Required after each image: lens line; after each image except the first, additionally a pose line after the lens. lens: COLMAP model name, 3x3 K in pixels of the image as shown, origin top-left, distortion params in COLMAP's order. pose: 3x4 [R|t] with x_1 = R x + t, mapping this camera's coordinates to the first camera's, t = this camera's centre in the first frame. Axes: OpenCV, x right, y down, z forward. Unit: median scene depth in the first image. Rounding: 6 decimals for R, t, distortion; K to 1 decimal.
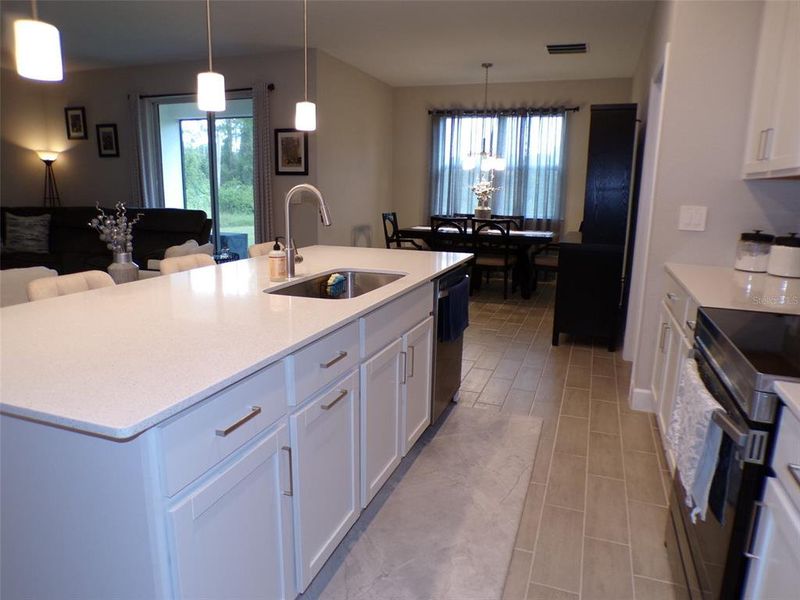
lens RADIAL K [[542.5, 0, 397.2], [0, 542.5, 303.0], [0, 0, 1]] dist [-0.059261, 0.037064]
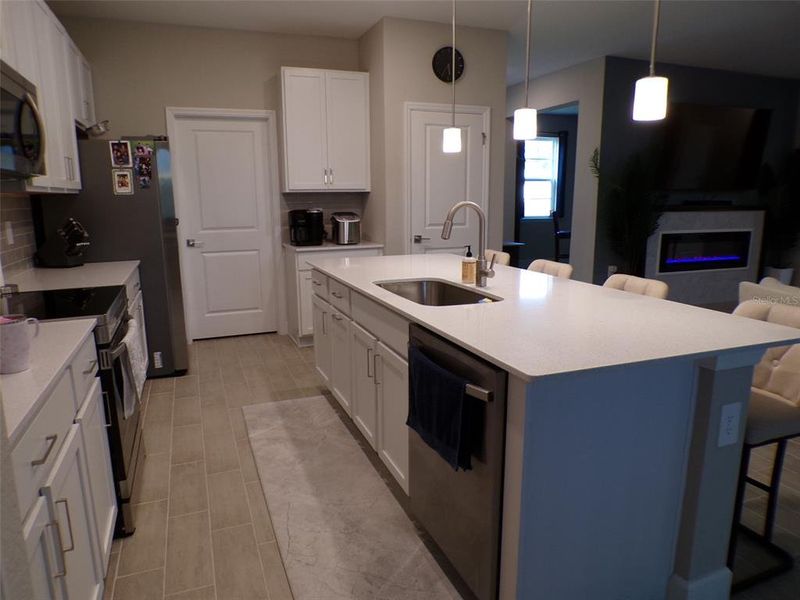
lens RADIAL K [[542.5, 0, 397.2], [0, 542.5, 303.0], [0, 0, 1]] dist [-0.059261, 0.037064]
pose [[-0.752238, 0.120377, -0.647802, 0.229752], [-0.144279, 0.929215, 0.340210, -0.130406], [0.642900, 0.349384, -0.681623, 0.591529]]
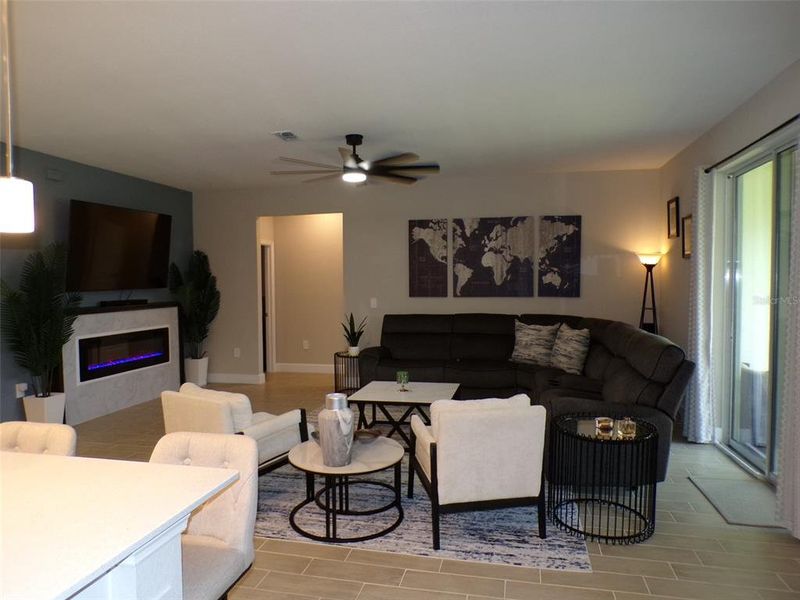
lens RADIAL K [[541.5, 0, 396.5], [0, 541.5, 300.2], [0, 0, 1]] dist [-0.061439, 0.032523]
pose [[0.129402, 0.021098, -0.991368, 0.158843], [-0.195722, 0.980648, -0.004677, -0.146901], [0.972084, 0.194637, 0.131027, 0.575998]]
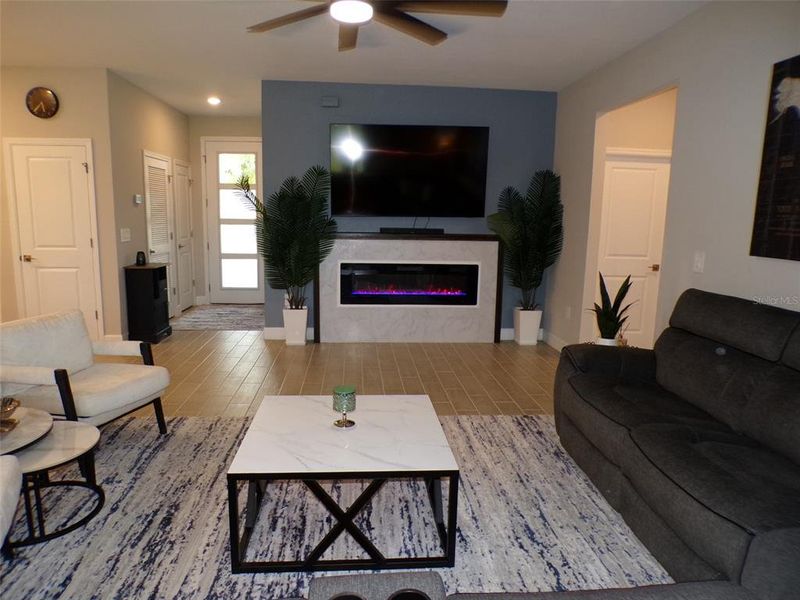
lens RADIAL K [[542.5, 0, 397.2], [0, 542.5, 303.0], [0, 0, 1]] dist [-0.059261, 0.037064]
pose [[-0.907485, 0.043392, -0.417838, -0.464338], [-0.114789, 0.931183, 0.346008, -0.249307], [0.404097, 0.361961, -0.840053, 1.022262]]
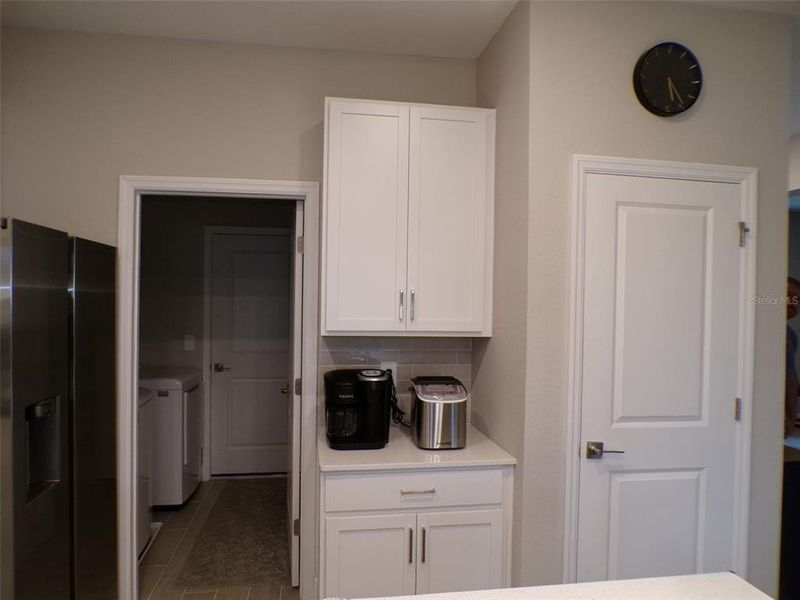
lens RADIAL K [[541.5, 0, 396.5], [0, 541.5, 300.2], [0, 0, 1]] dist [-0.061439, 0.032523]
pose [[-0.874680, -0.025375, -0.484037, -0.018999], [-0.132375, 0.973171, 0.188190, -0.098074], [0.466275, 0.228681, -0.854572, 0.270828]]
